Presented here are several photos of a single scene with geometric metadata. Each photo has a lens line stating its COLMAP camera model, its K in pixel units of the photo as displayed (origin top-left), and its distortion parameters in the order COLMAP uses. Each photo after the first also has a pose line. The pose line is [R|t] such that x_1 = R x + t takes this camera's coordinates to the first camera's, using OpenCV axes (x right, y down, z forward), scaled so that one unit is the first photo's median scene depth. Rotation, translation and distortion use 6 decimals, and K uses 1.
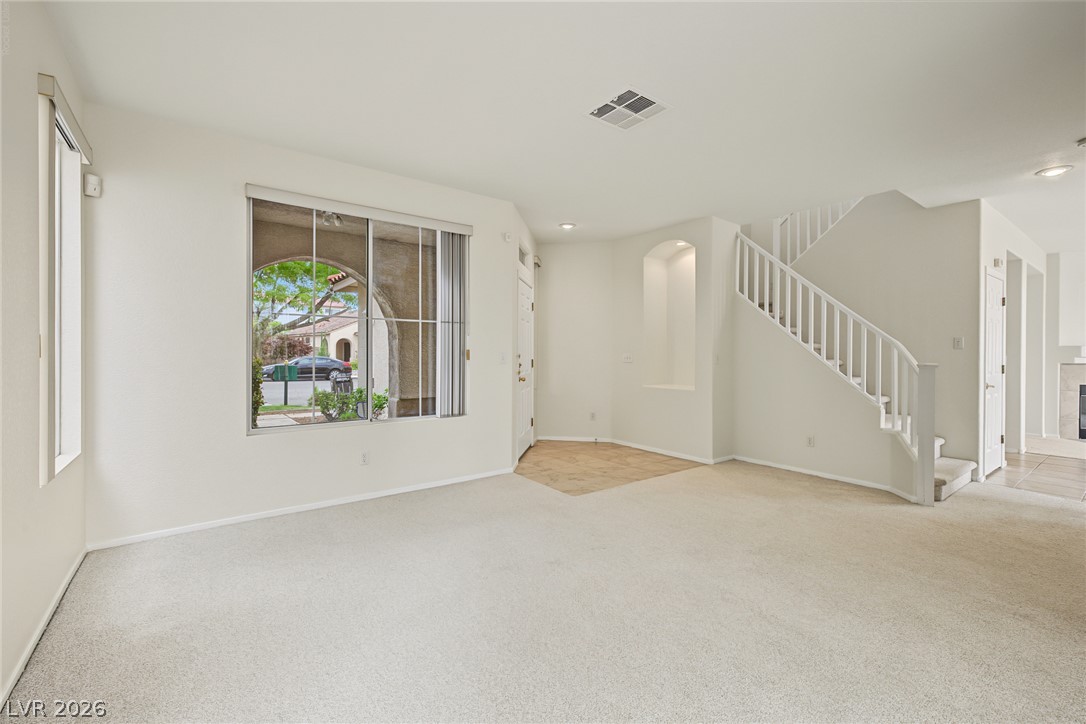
lens RADIAL K [[457.0, 0, 534.6], [0, 457.0, 355.7], [0, 0, 1]] dist [0.000775, 0.000259]
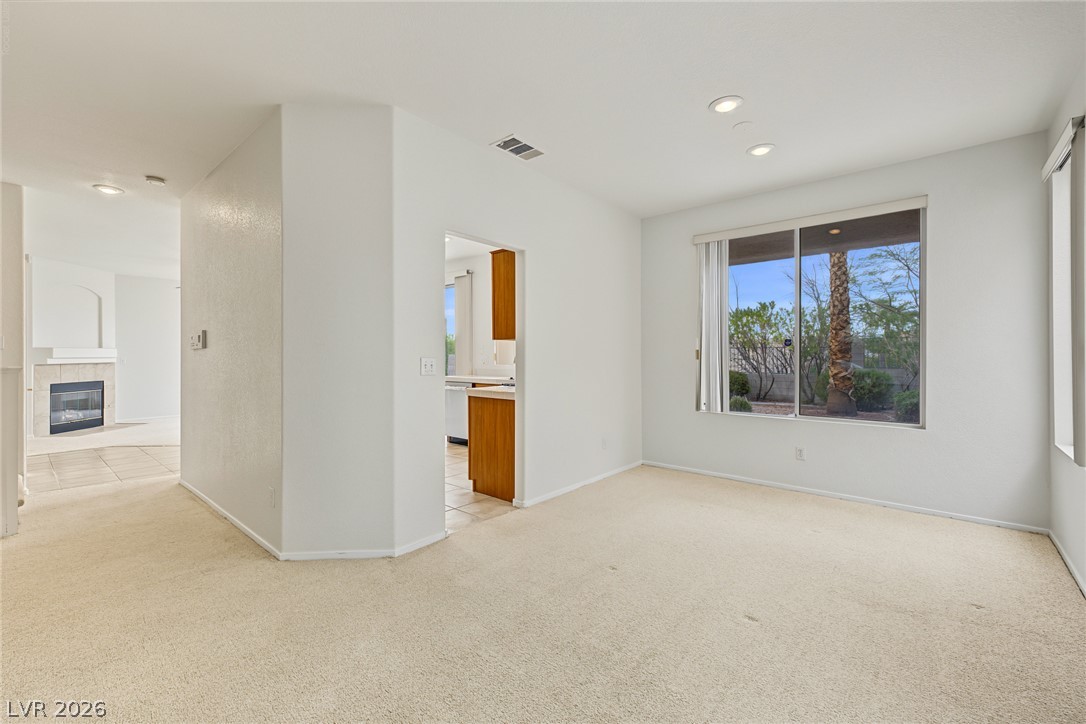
lens RADIAL K [[457.0, 0, 534.6], [0, 457.0, 355.7], [0, 0, 1]] dist [0.000775, 0.000259]
pose [[-0.215544, -0.004501, 0.976484, -0.135816], [0.008460, 0.999943, 0.006476, 0.000160], [-0.976457, 0.009657, -0.215494, 0.187891]]
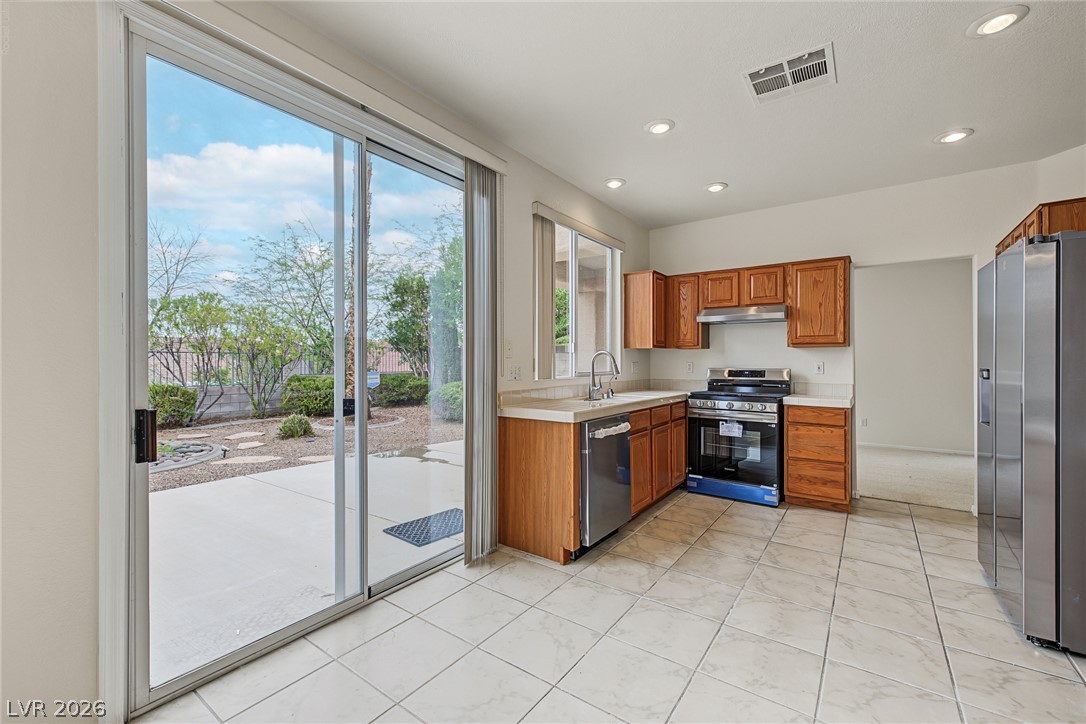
lens RADIAL K [[458.5, 0, 537.9], [0, 458.5, 357.8], [0, 0, 1]] dist [0.000804, -0.000471]
pose [[-0.956323, -0.004973, -0.292271, 1.529216], [-0.004167, 0.999986, -0.003379, 0.004173], [0.292284, -0.002014, -0.956330, 0.714483]]
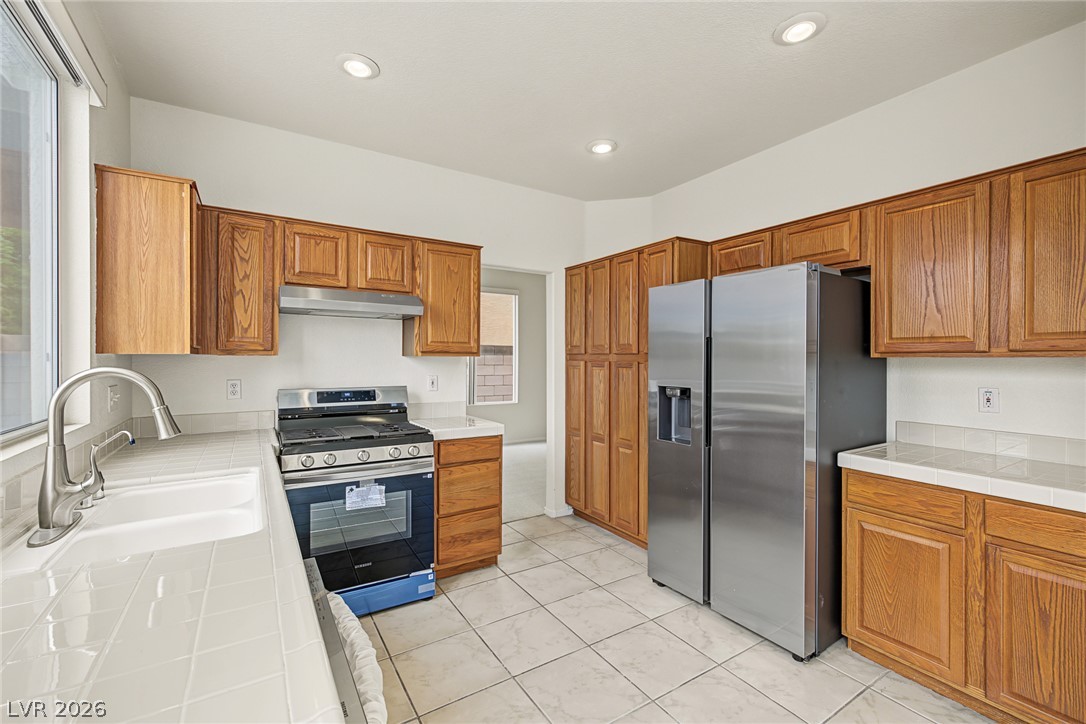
lens RADIAL K [[458.5, 0, 537.9], [0, 458.5, 357.8], [0, 0, 1]] dist [0.000804, -0.000471]
pose [[-0.079937, -0.004929, -0.996788, 1.414880], [-0.006878, 0.999967, -0.004393, -0.018812], [0.996776, 0.006505, -0.079968, 0.203793]]
